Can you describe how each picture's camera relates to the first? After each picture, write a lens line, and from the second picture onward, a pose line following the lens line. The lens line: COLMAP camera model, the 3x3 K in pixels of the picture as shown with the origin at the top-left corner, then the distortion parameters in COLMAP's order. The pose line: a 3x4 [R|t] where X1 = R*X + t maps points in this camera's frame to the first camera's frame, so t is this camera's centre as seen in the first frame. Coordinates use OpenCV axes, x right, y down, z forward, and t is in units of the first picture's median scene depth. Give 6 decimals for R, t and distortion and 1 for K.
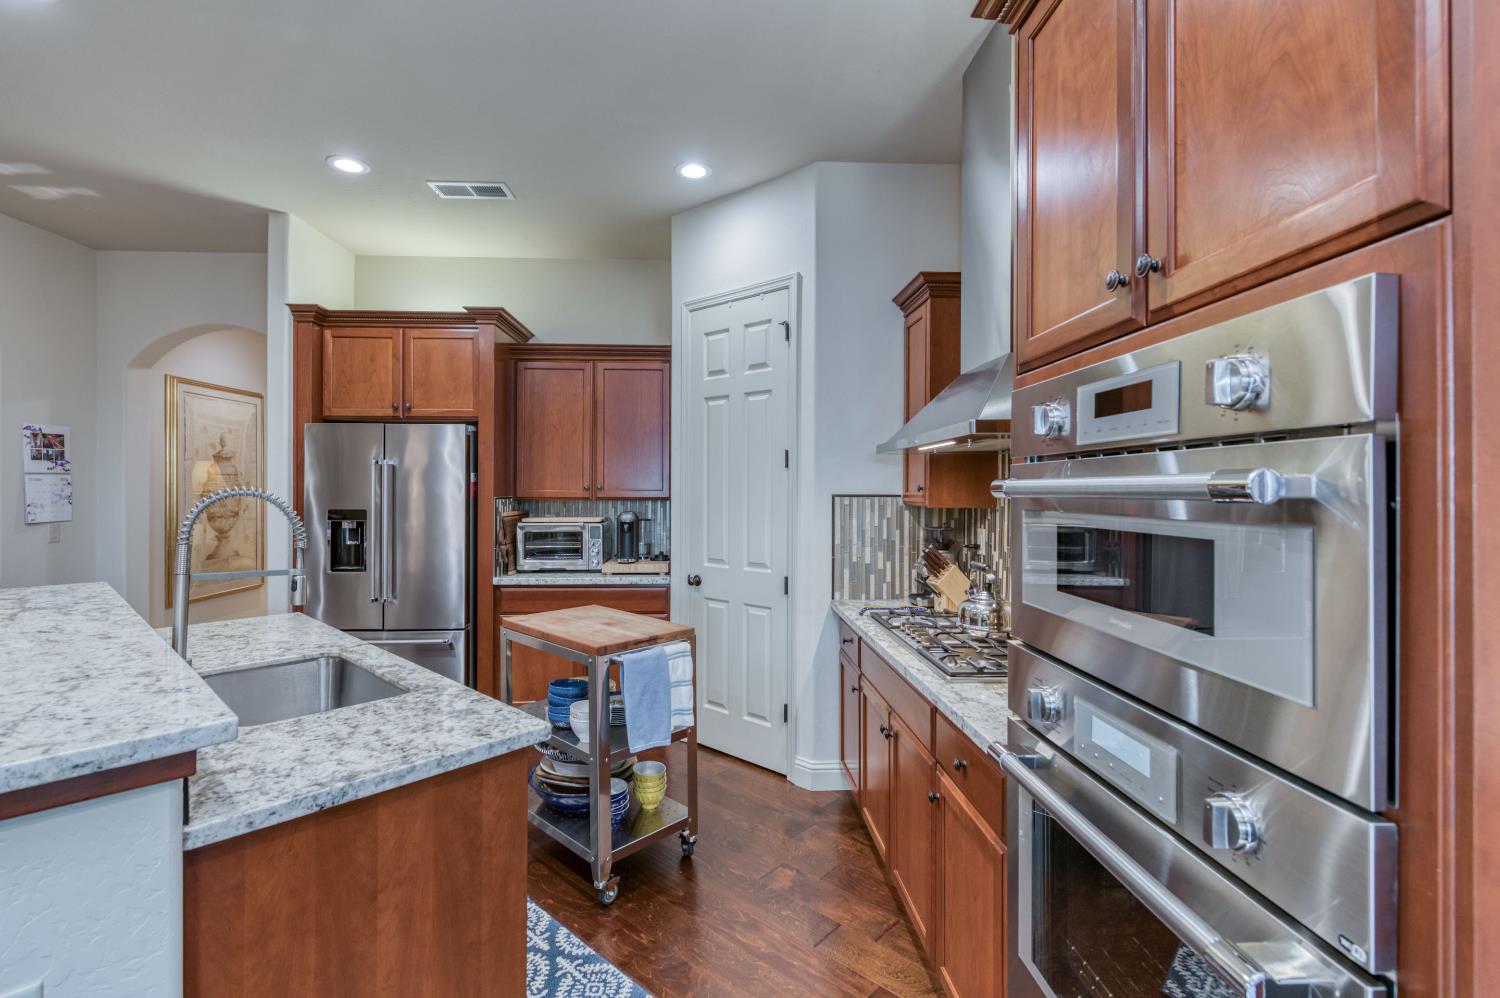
lens RADIAL K [[686.7, 0, 747.1], [0, 686.7, 488.0], [0, 0, 1]] dist [0.002686, -0.000012]
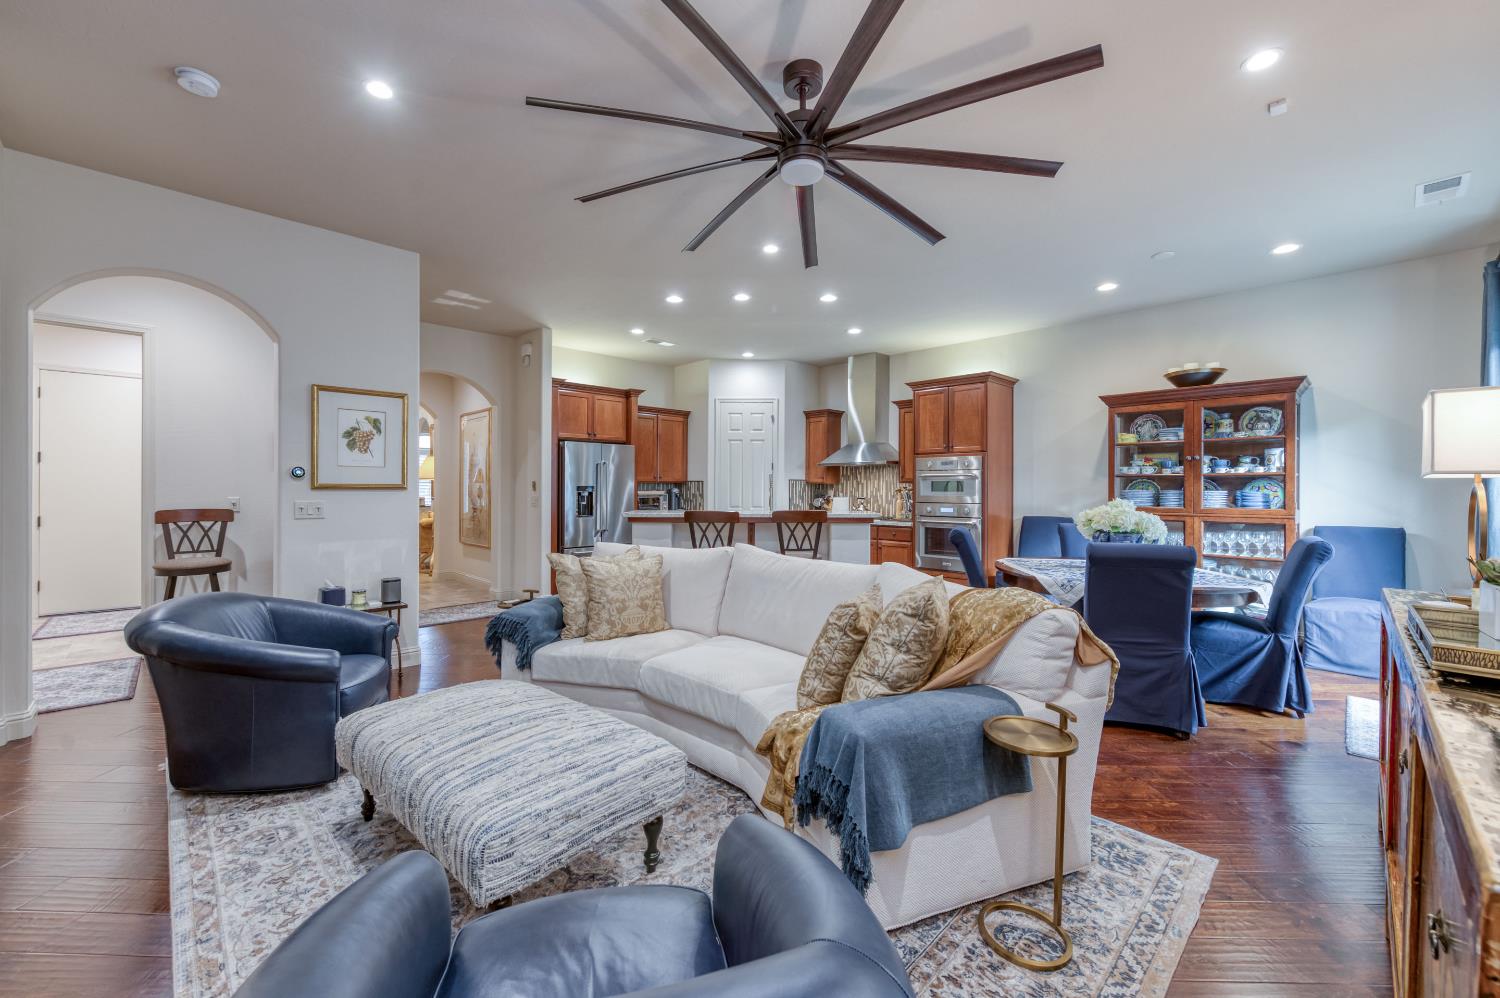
lens RADIAL K [[592.8, 0, 761.4], [0, 592.8, 487.8], [0, 0, 1]] dist [0.005134, -0.001568]
pose [[0.732399, -0.000869, 0.680875, -1.361197], [-0.002287, 0.999990, 0.003736, 0.029458], [-0.680872, -0.004293, 0.732390, -0.594421]]
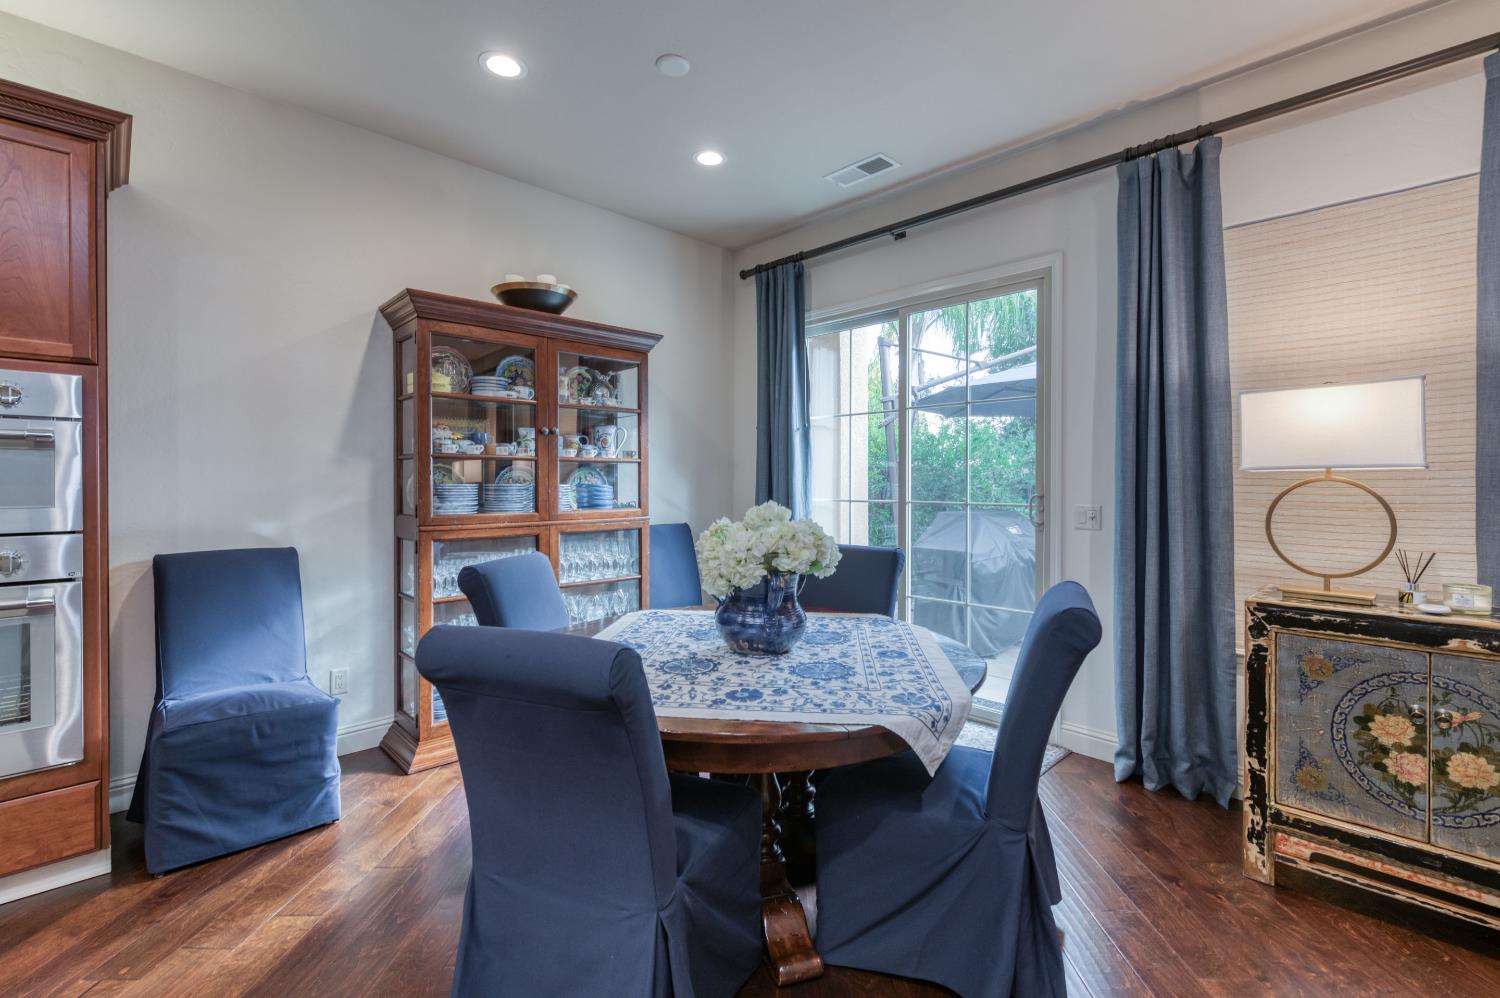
lens RADIAL K [[686.7, 0, 740.9], [0, 686.7, 477.3], [0, 0, 1]] dist [0.002686, -0.000012]
pose [[-0.677197, -0.000622, 0.735801, -0.637849], [-0.003551, 0.999991, -0.002422, 0.031866], [-0.735793, -0.004253, -0.677193, 0.145978]]
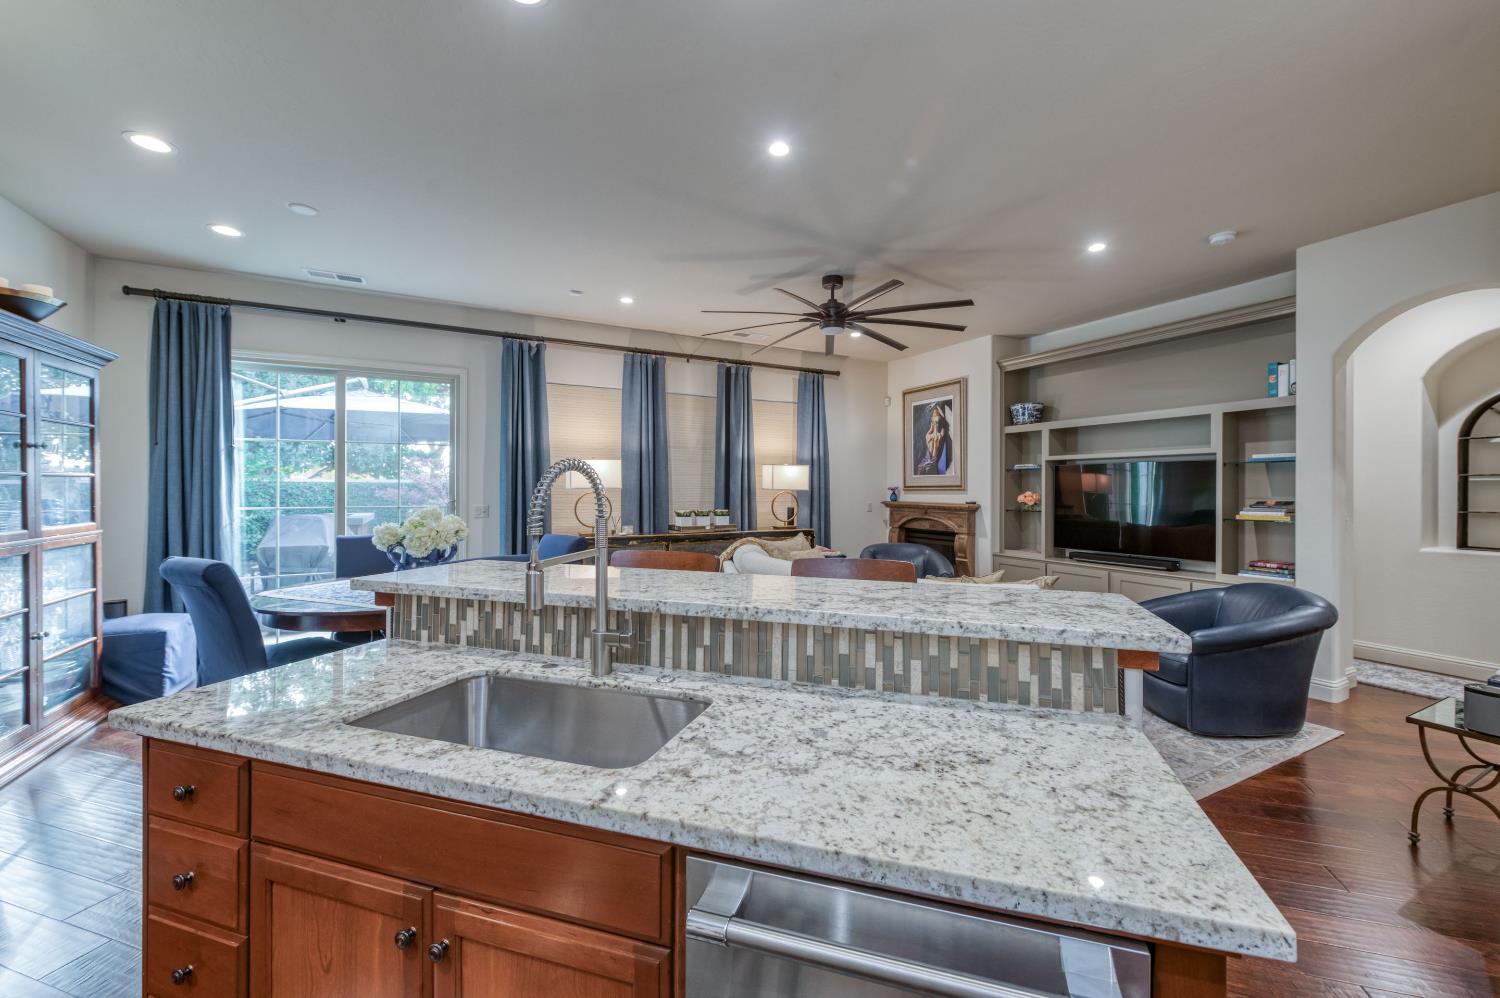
lens RADIAL K [[592.8, 0, 768.8], [0, 592.8, 492.3], [0, 0, 1]] dist [0.005134, -0.001568]
pose [[-0.897898, -0.004673, -0.440180, -0.292994], [-0.007452, 0.999962, 0.004584, 0.019768], [0.440141, 0.007396, -0.897898, 0.838136]]
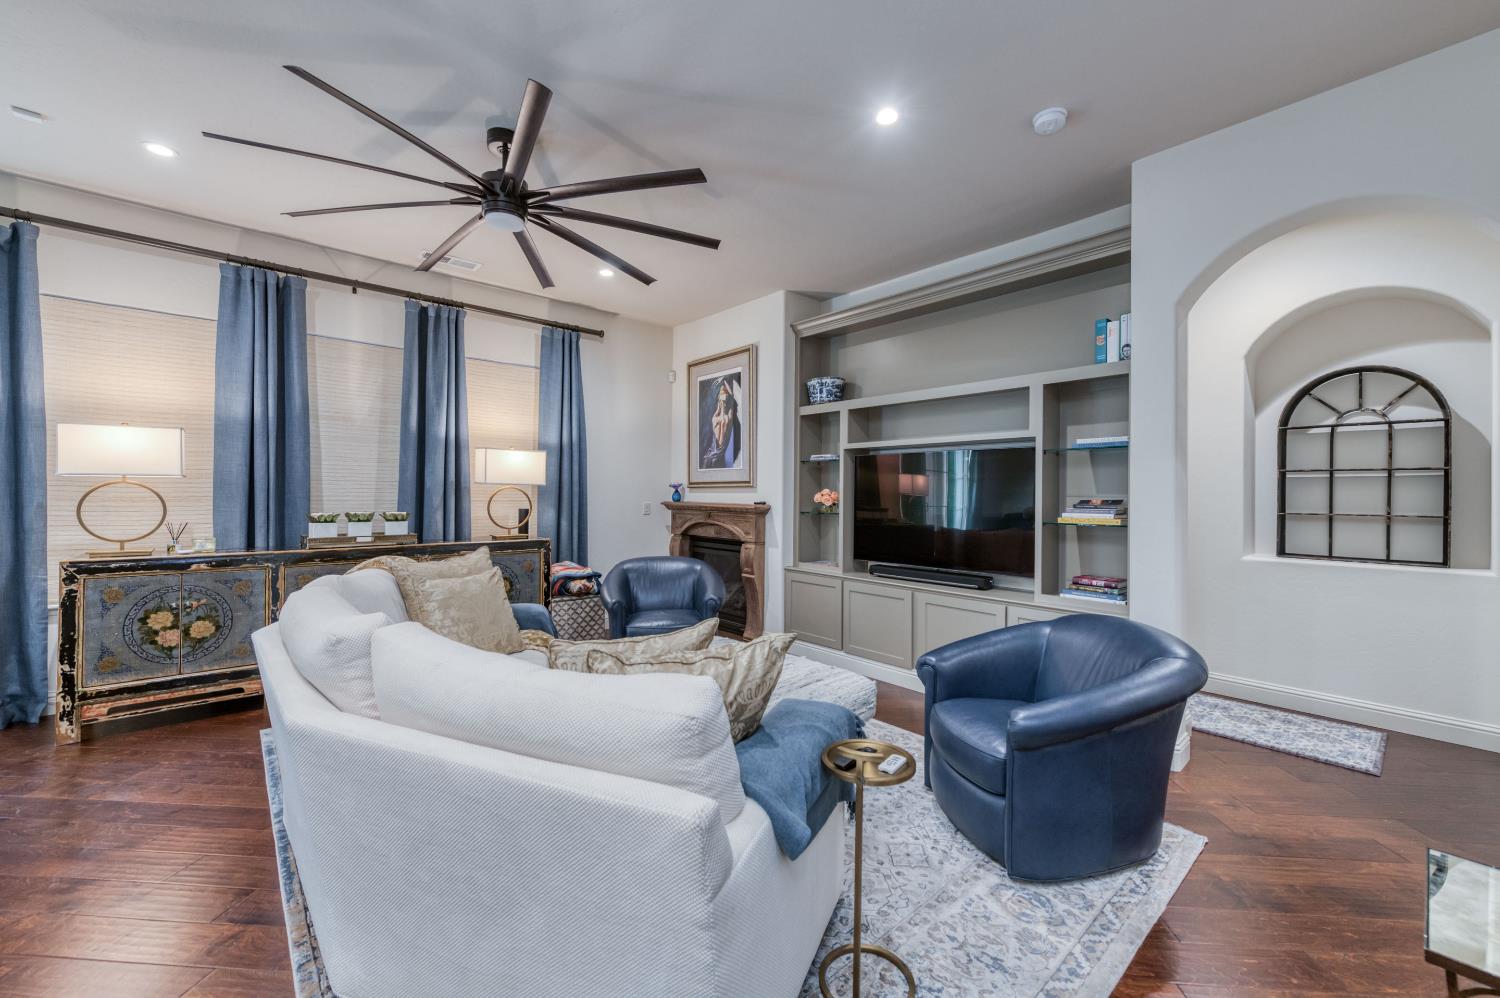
lens RADIAL K [[585.9, 0, 770.3], [0, 585.9, 497.0], [0, 0, 1]] dist [-0.000460, 0.000075]
pose [[-0.764578, -0.010984, -0.644438, -0.710866], [-0.015032, 0.999887, 0.000793, 0.037123], [0.644356, 0.010294, -0.764656, 0.599900]]
